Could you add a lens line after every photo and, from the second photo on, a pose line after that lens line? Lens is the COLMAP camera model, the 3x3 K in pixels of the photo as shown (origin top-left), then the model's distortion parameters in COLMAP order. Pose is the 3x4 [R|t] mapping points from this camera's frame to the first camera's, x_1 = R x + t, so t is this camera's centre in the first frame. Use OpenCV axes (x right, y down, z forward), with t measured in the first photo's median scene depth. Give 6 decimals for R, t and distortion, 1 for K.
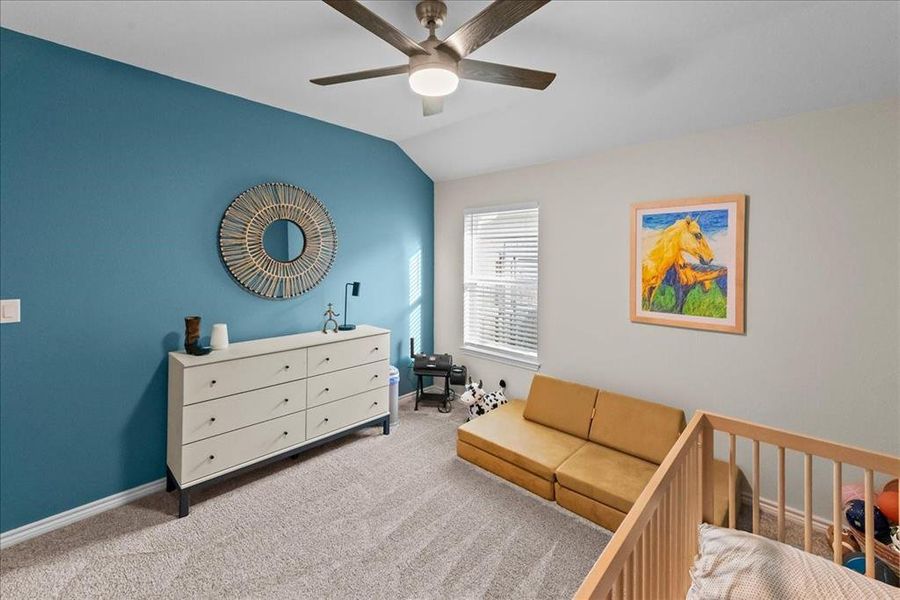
lens RADIAL K [[387.0, 0, 449.1], [0, 387.0, 296.3], [0, 0, 1]] dist [0.000277, 0.000067]
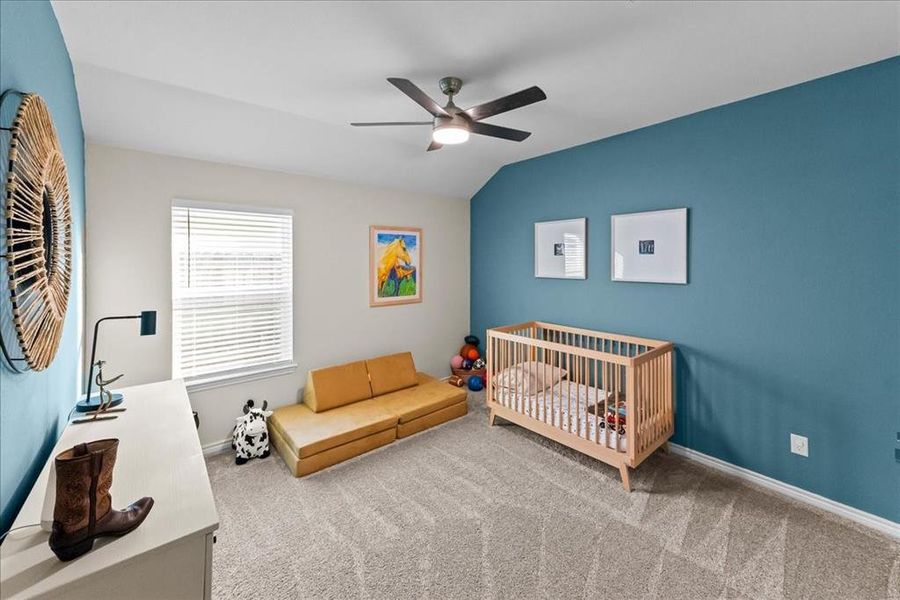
lens RADIAL K [[387.0, 0, 448.9], [0, 387.0, 302.6], [0, 0, 1]] dist [0.000277, 0.000067]
pose [[0.063602, -0.119382, 0.990809, -1.023785], [0.099895, 0.988594, 0.112703, -0.091393], [-0.992963, 0.091809, 0.074802, 0.663229]]
